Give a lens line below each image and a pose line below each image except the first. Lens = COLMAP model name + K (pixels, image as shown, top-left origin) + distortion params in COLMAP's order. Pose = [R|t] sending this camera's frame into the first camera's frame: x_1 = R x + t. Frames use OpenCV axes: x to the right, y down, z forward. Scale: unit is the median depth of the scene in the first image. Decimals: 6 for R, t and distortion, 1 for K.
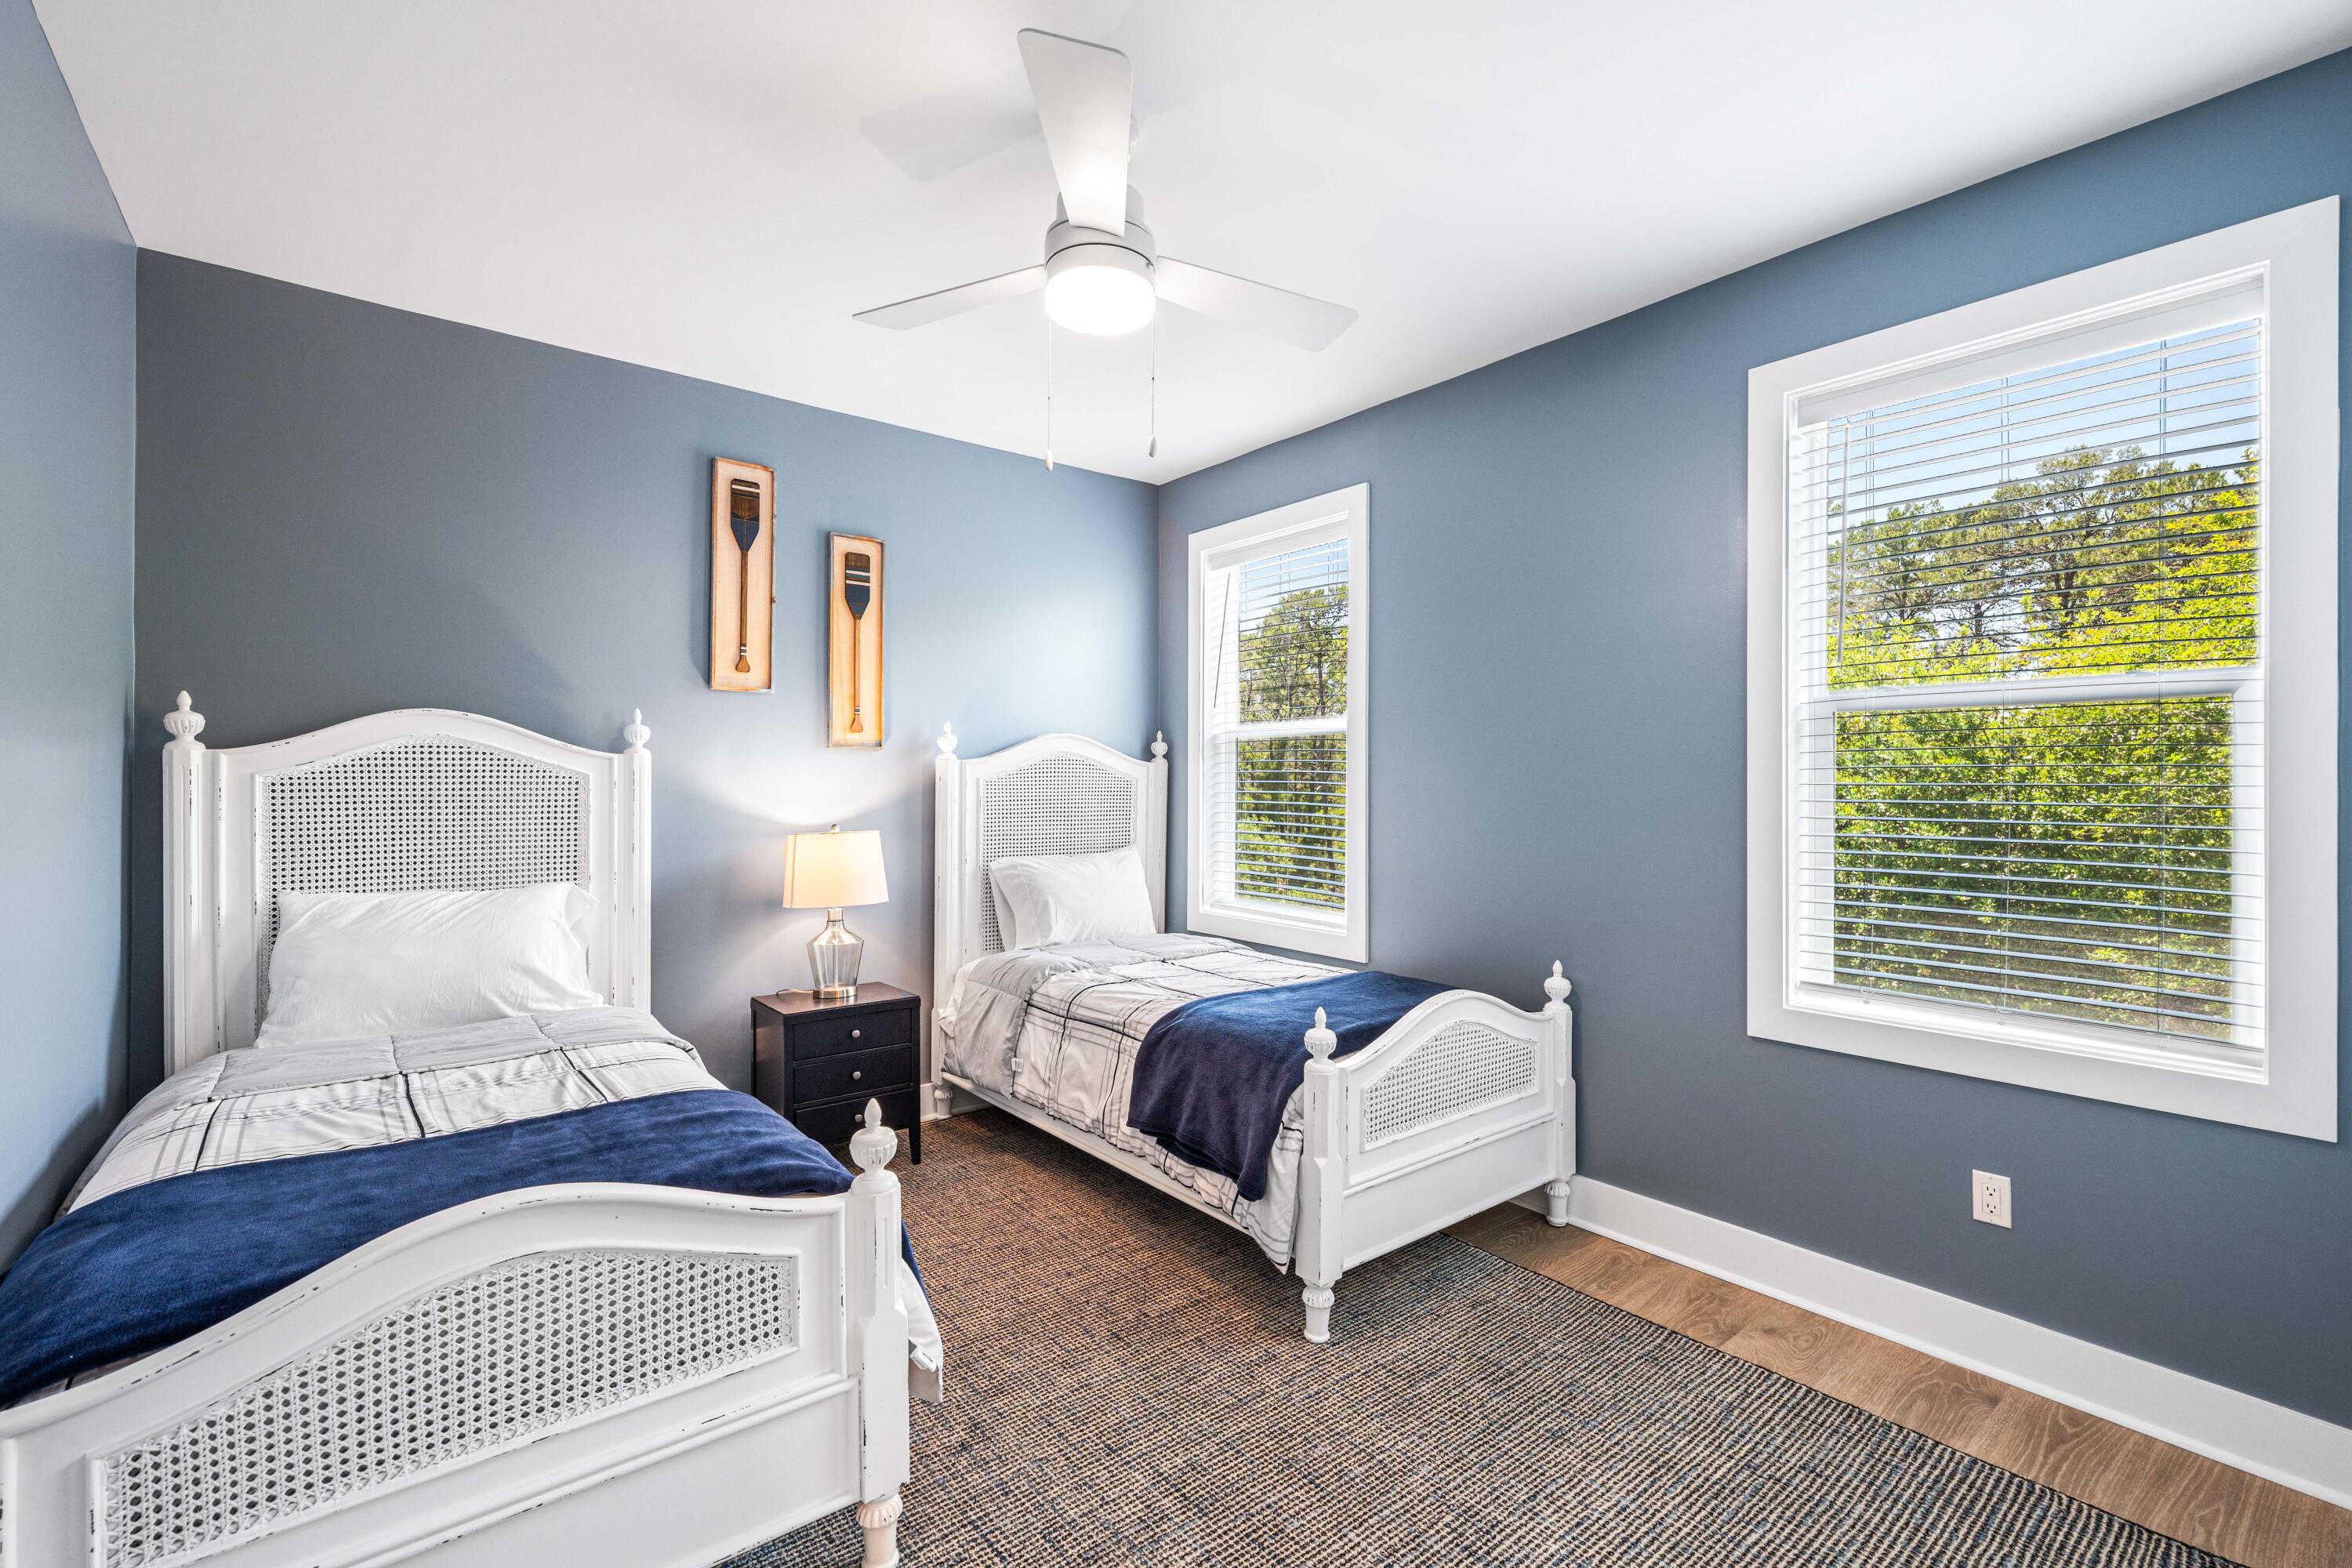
lens RADIAL K [[991.0, 0, 1169.0], [0, 991.0, 778.2], [0, 0, 1]] dist [0.012305, -0.000370]
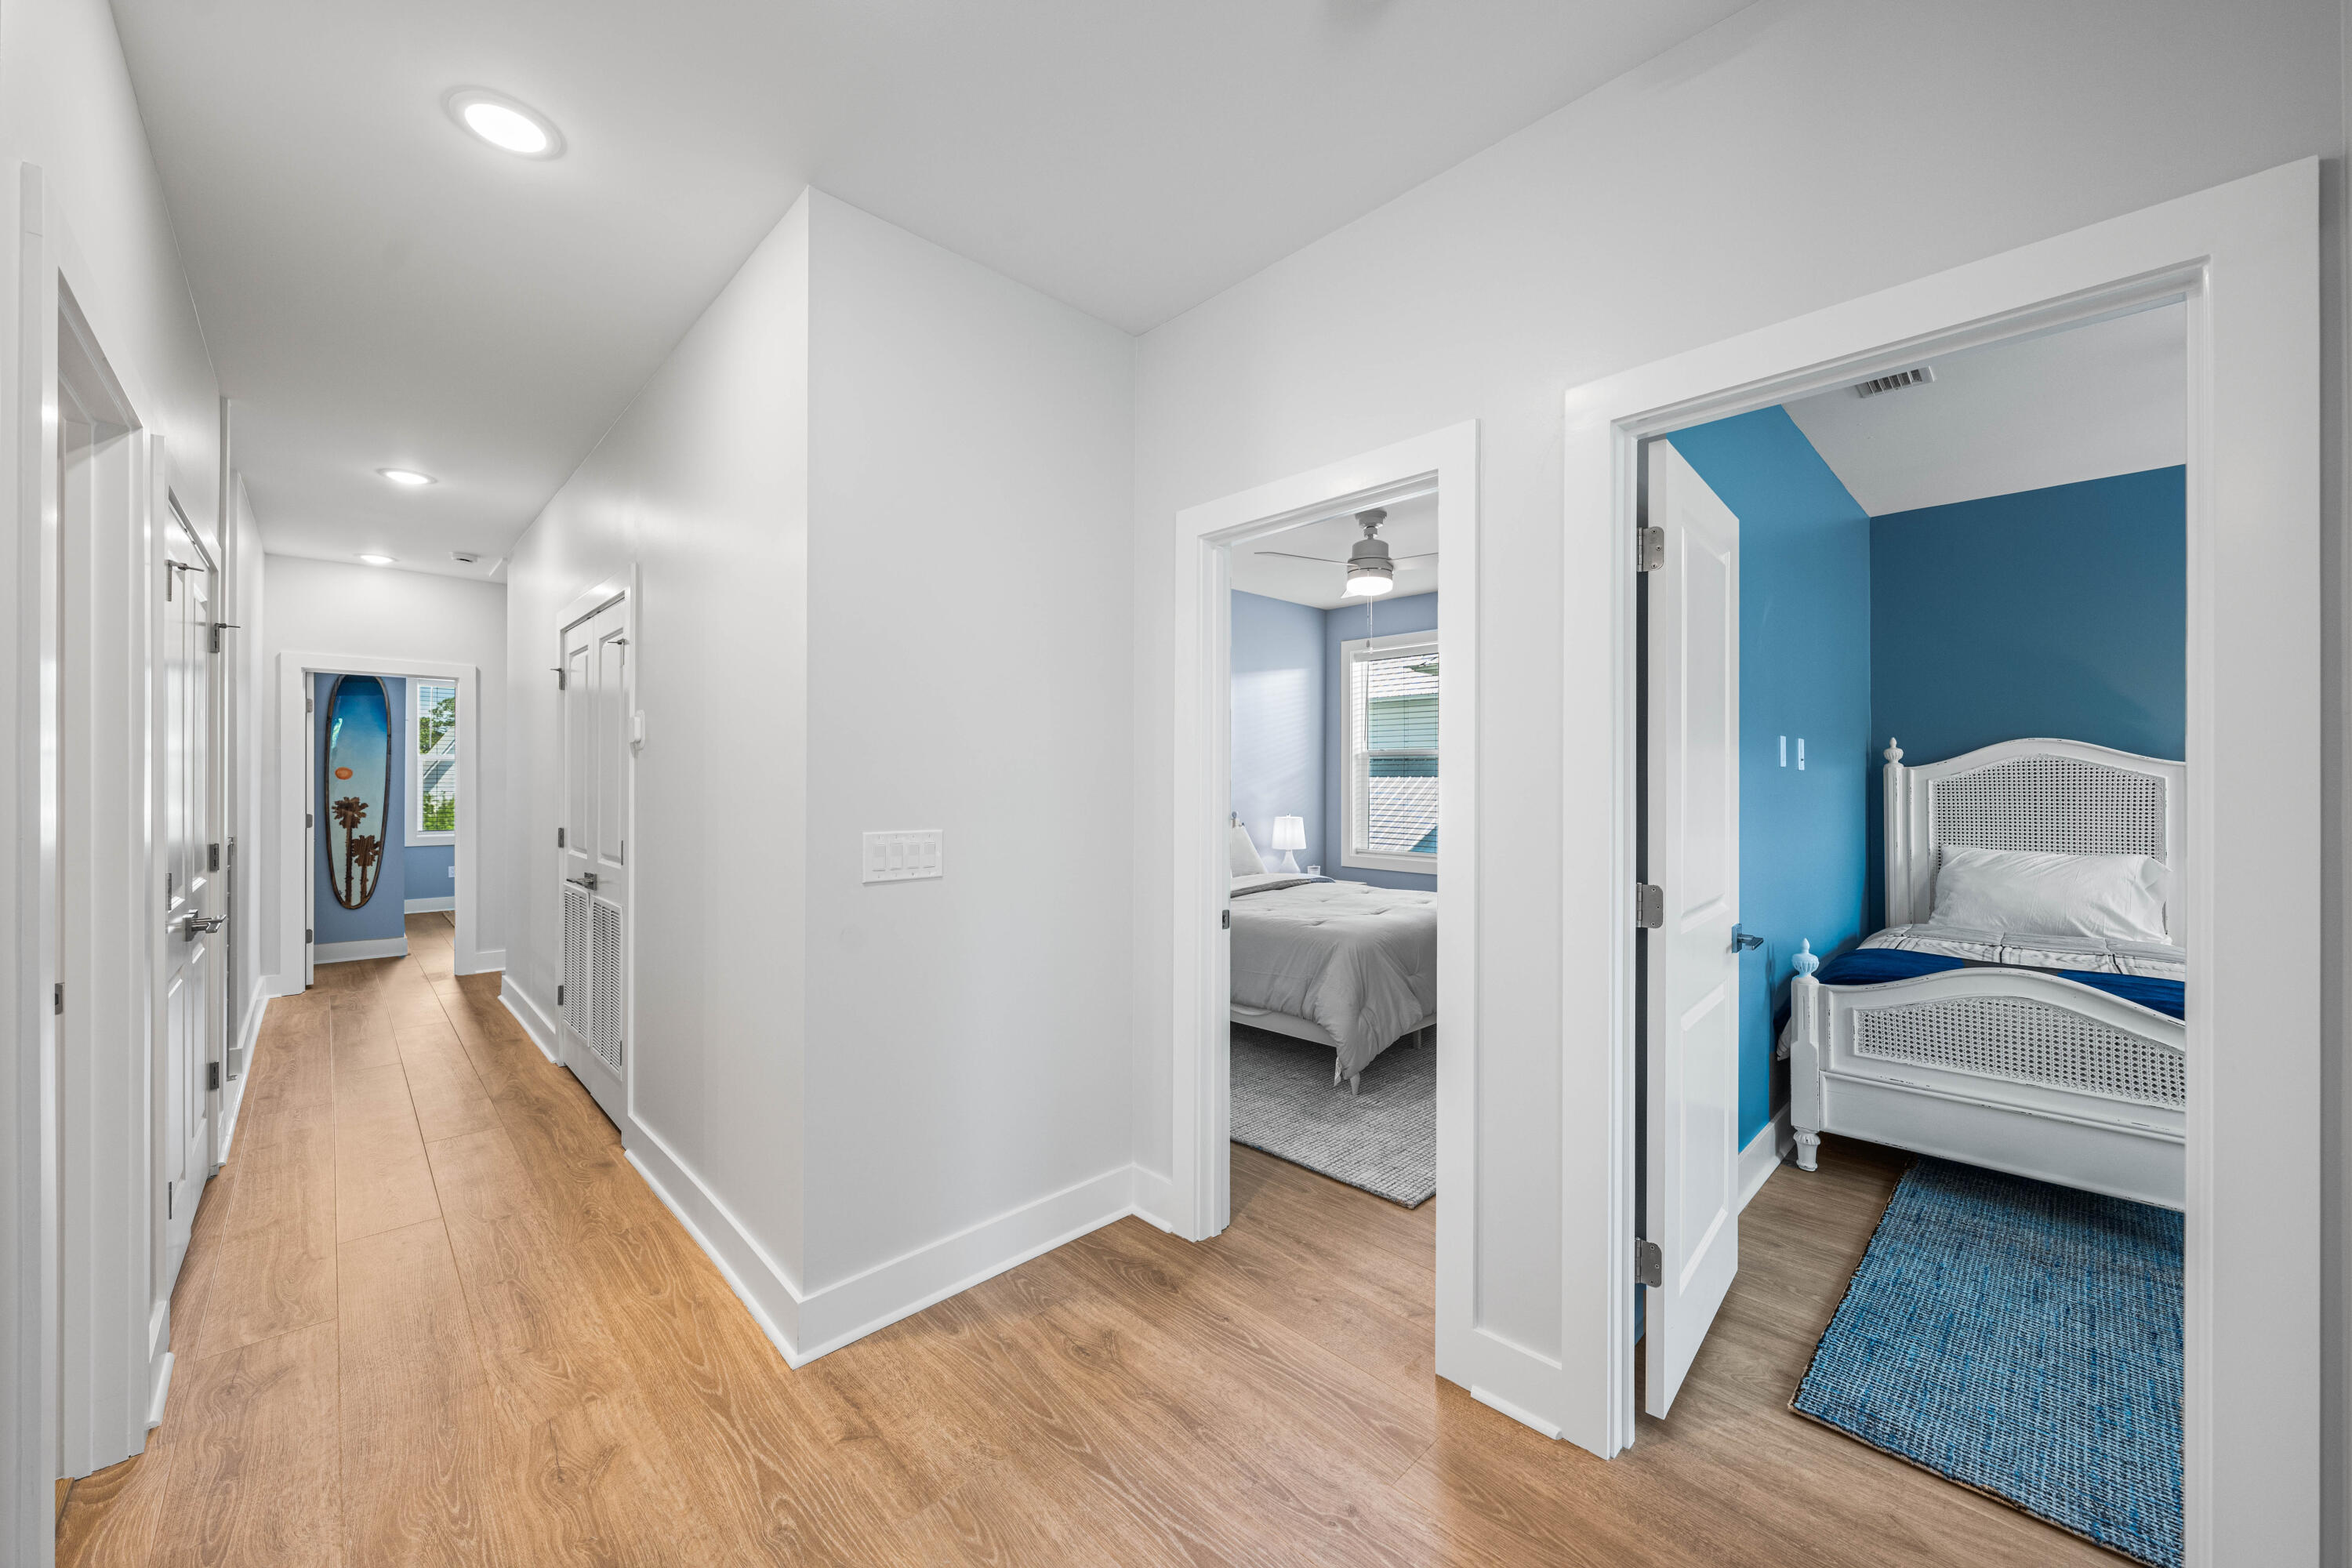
lens RADIAL K [[891.1, 0, 1152.4], [0, 891.1, 779.2], [0, 0, 1]] dist [-0.000858, -0.000119]
pose [[0.075313, -0.012625, -0.997080, 0.620058], [0.002704, 0.999919, -0.012457, 0.011636], [0.997156, -0.001758, 0.075341, -0.555450]]
